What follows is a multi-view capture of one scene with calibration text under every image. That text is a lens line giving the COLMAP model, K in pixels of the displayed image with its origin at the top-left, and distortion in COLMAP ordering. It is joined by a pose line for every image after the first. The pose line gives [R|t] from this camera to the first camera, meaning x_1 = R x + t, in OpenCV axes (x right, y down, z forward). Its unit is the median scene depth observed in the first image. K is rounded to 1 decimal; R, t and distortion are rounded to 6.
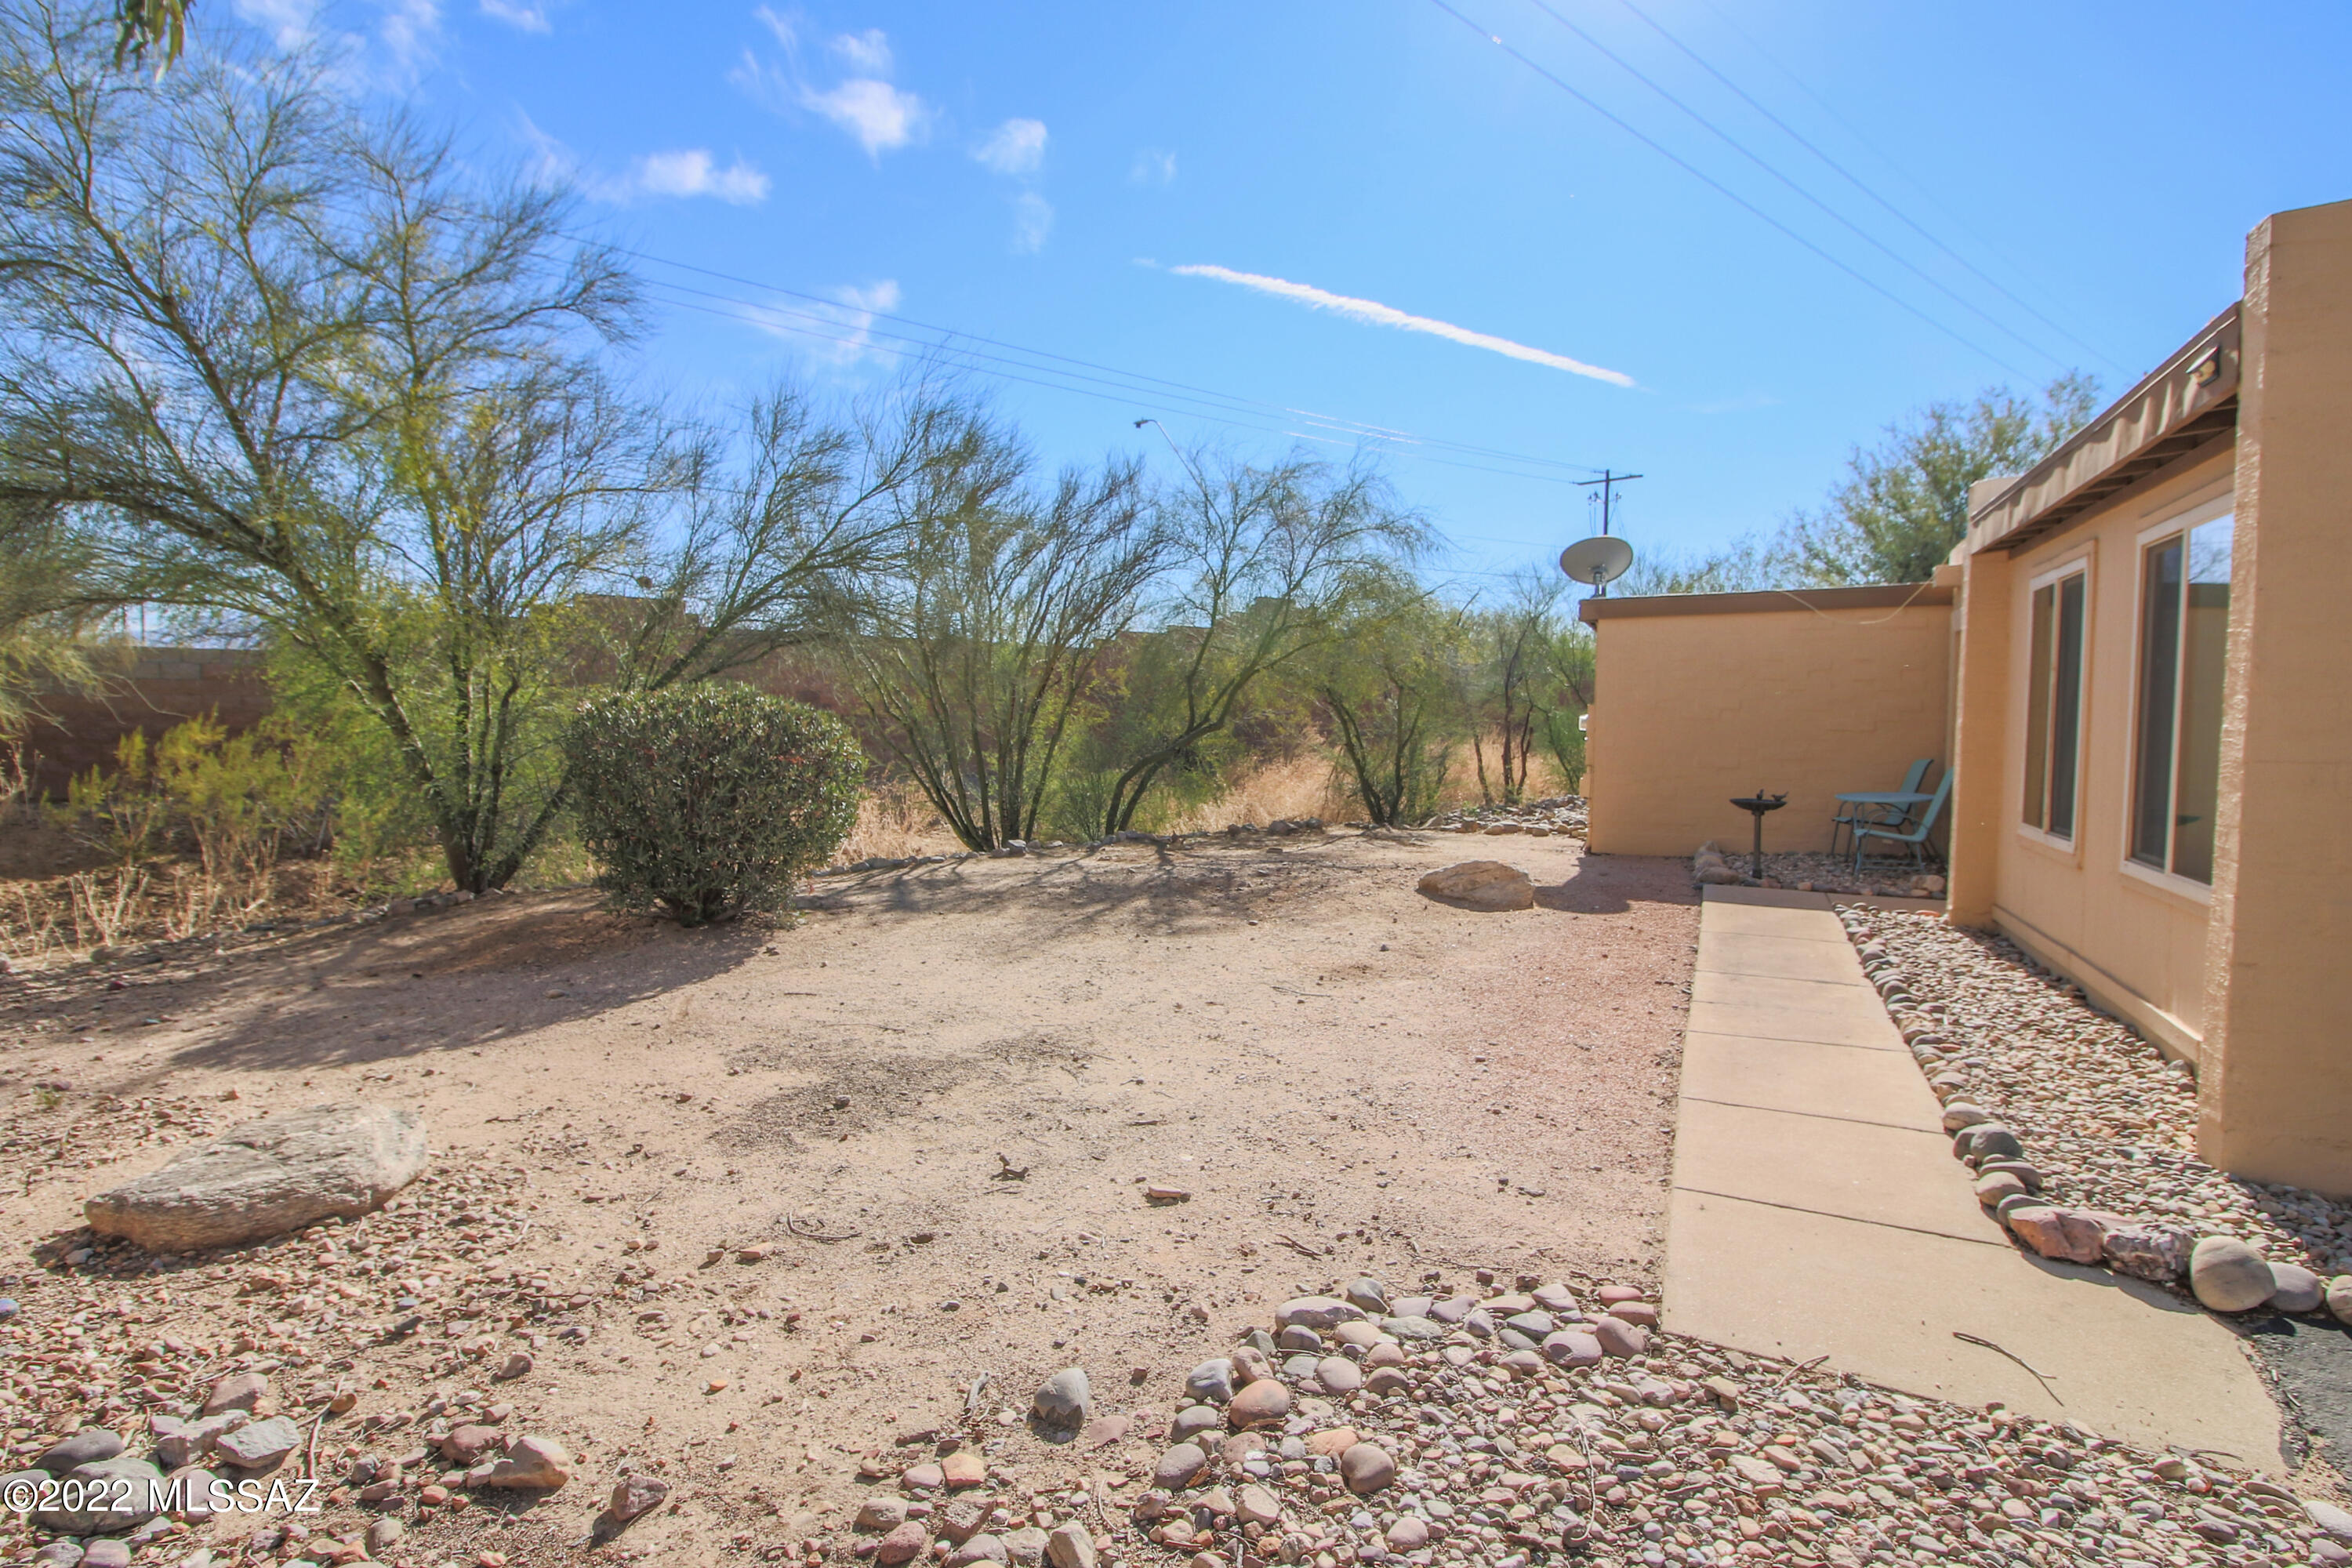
lens RADIAL K [[1200.9, 0, 1188.4], [0, 1200.9, 787.4], [0, 0, 1]] dist [0.002581, -0.016011]
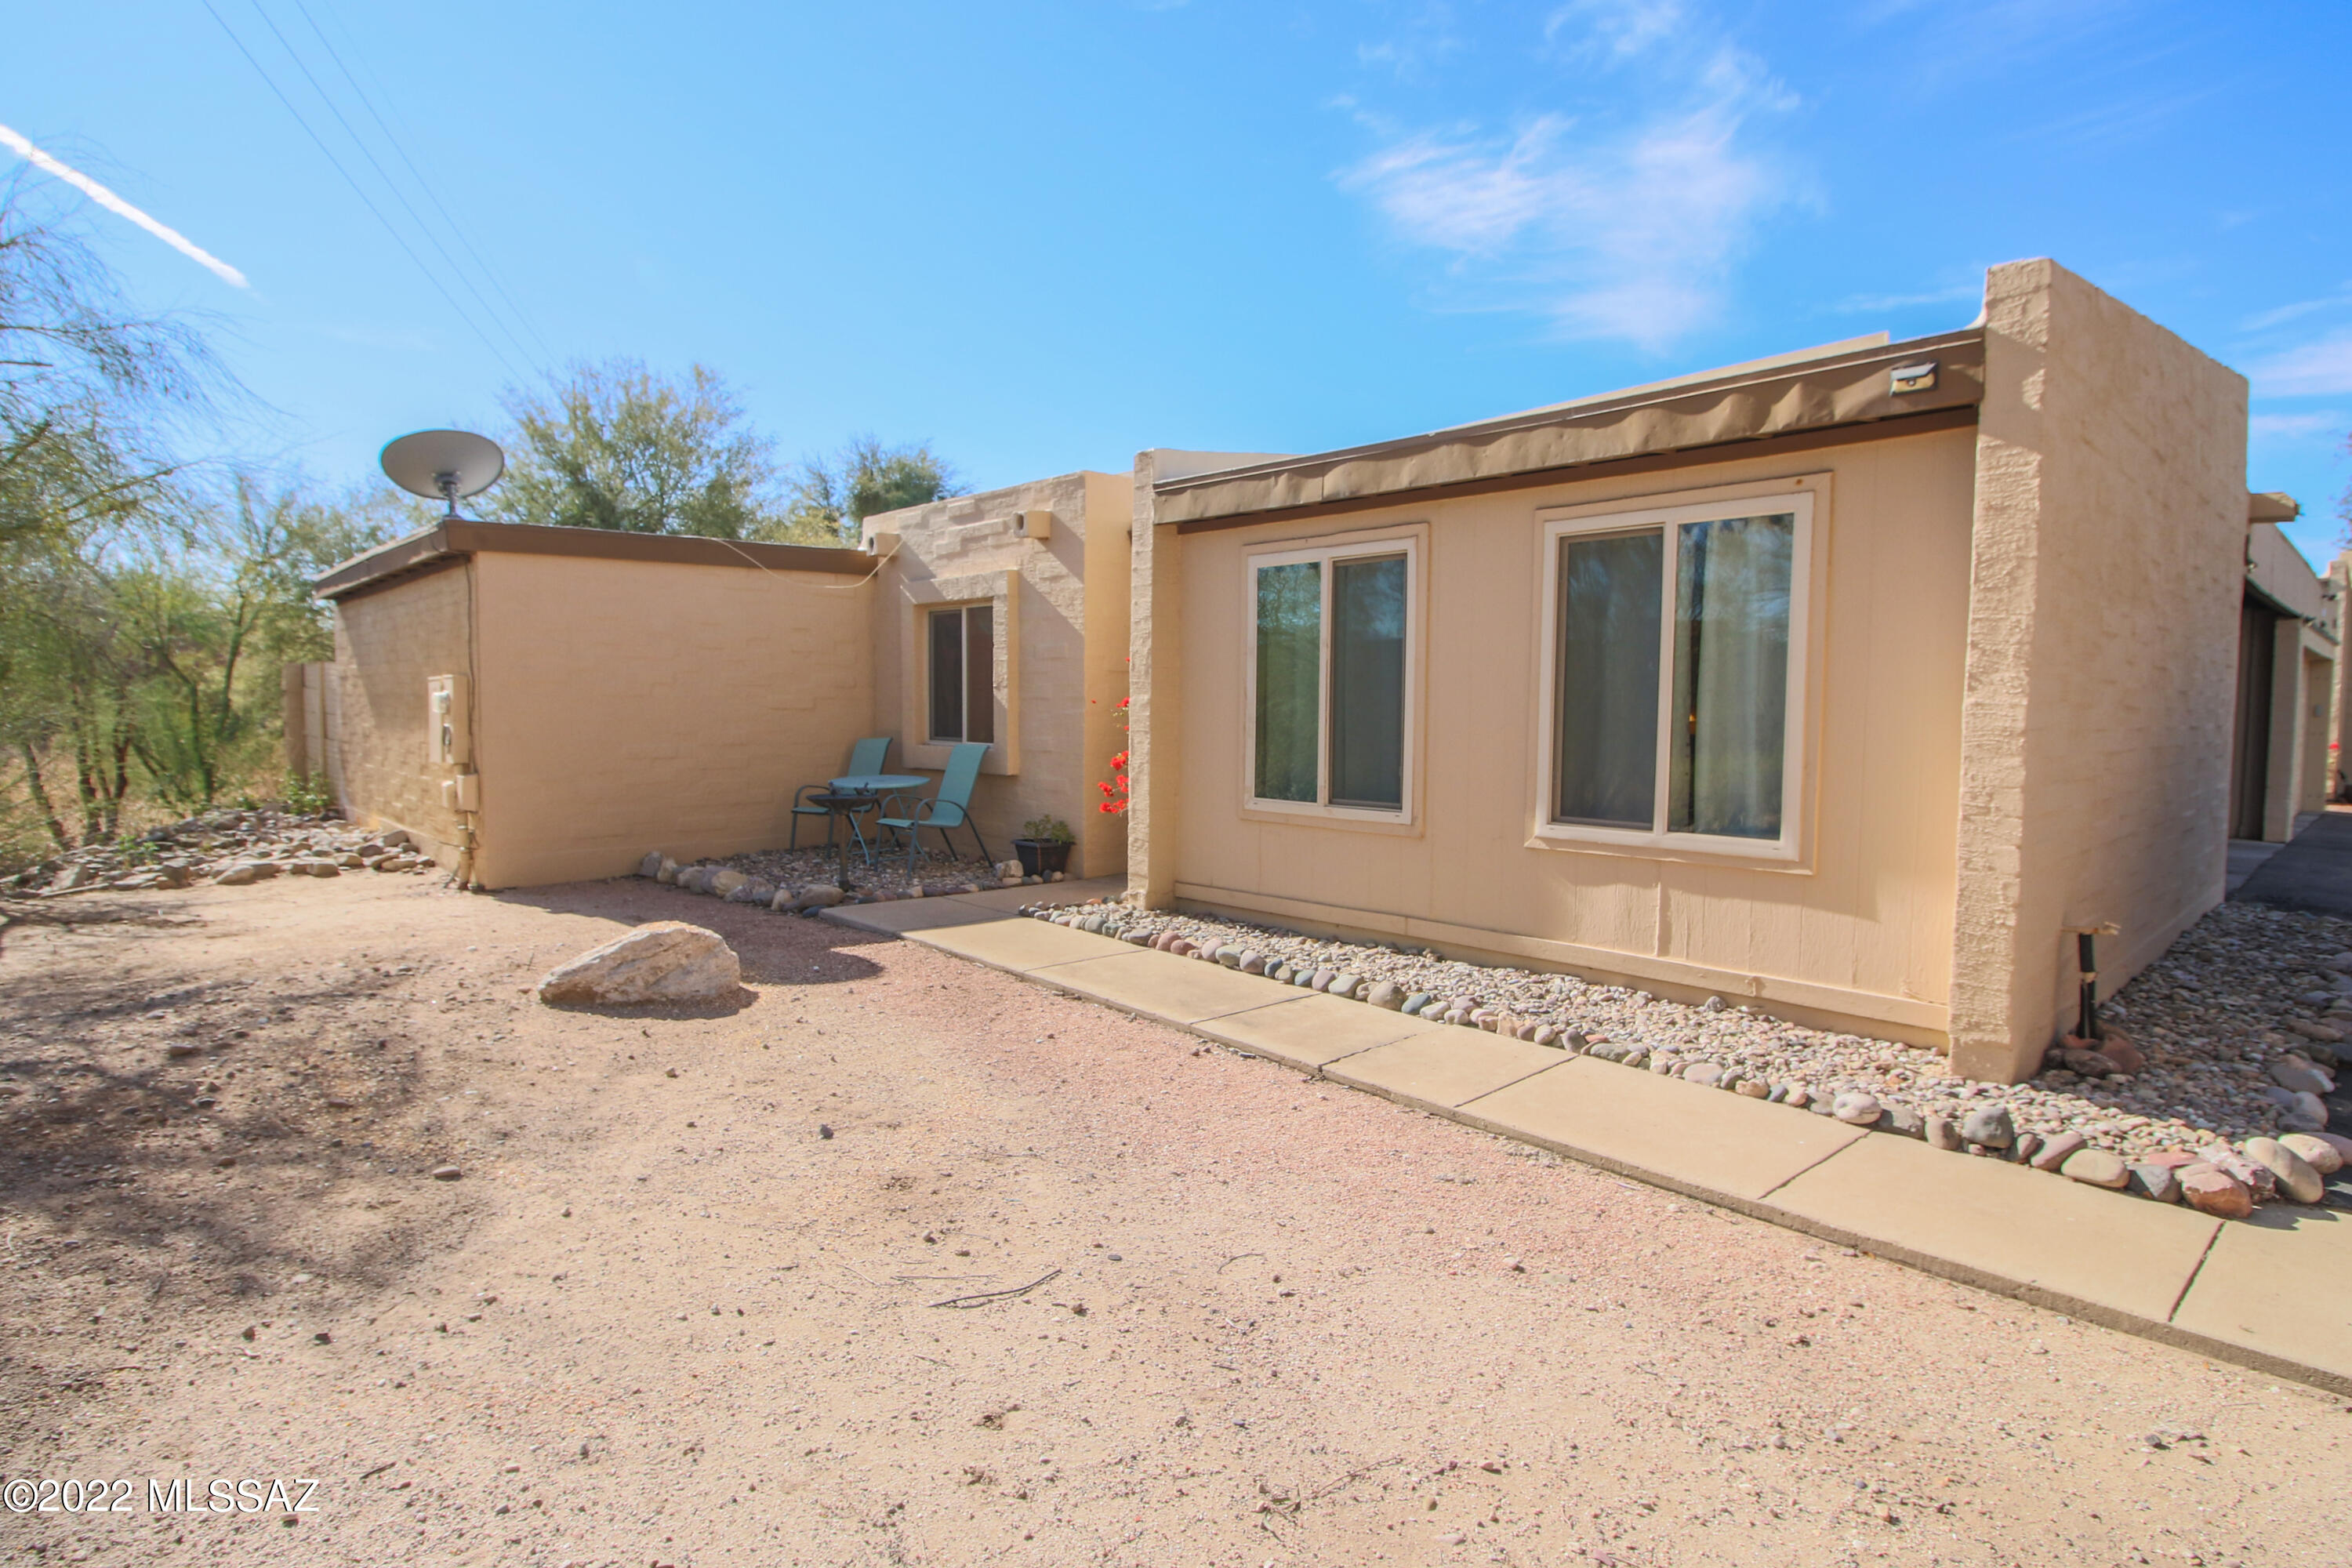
lens RADIAL K [[1197.6, 0, 1187.0], [0, 1197.6, 773.9], [0, 0, 1]] dist [0.003281, -0.015353]
pose [[0.387600, -0.061328, 0.919785, -0.399961], [0.053776, 0.997590, 0.043854, -0.059940], [-0.920258, 0.032464, 0.389964, 1.027538]]
